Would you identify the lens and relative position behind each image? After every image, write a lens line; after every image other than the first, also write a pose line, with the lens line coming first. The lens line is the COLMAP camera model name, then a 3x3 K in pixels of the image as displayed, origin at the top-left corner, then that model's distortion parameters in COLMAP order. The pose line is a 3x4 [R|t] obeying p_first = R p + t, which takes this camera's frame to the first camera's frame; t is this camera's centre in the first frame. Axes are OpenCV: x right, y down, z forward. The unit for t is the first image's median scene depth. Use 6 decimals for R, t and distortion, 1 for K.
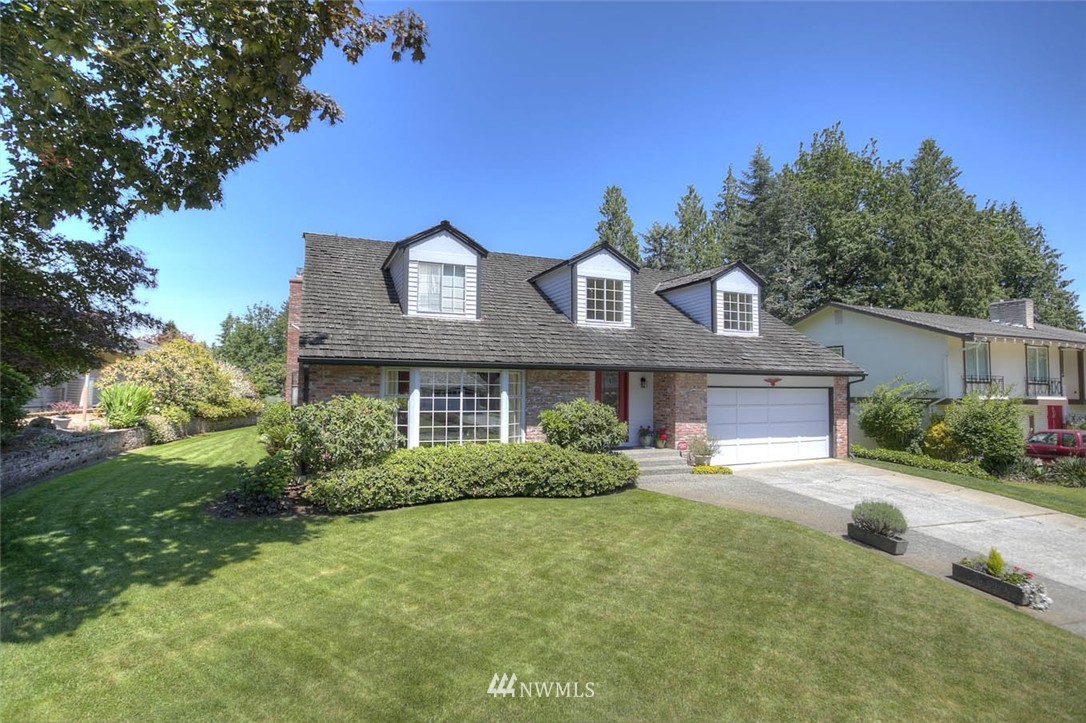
lens RADIAL K [[564.3, 0, 543.0], [0, 564.3, 361.5], [0, 0, 1]] dist [-0.049953, 0.000402]
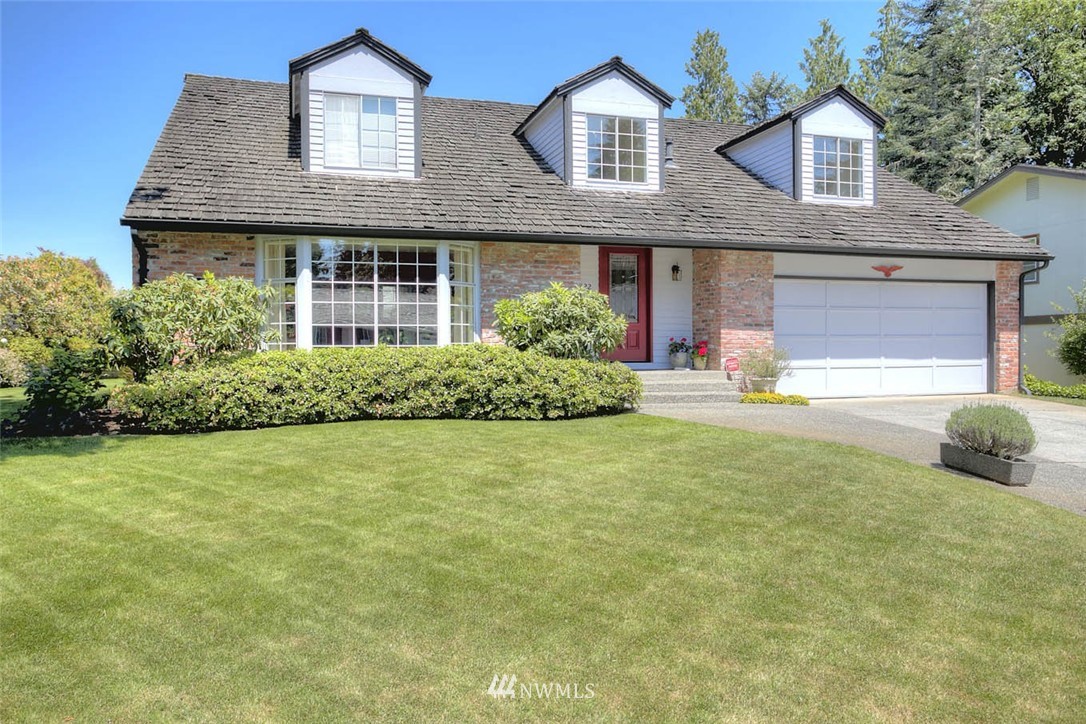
lens RADIAL K [[809.7, 0, 543.0], [0, 809.7, 362.0], [0, 0, 1]] dist [-0.017873, 0.055532]
pose [[0.994931, -0.013627, -0.099628, 0.127350], [0.019712, 0.997983, 0.060343, 0.088789], [0.098604, -0.062001, 0.993193, 0.043965]]
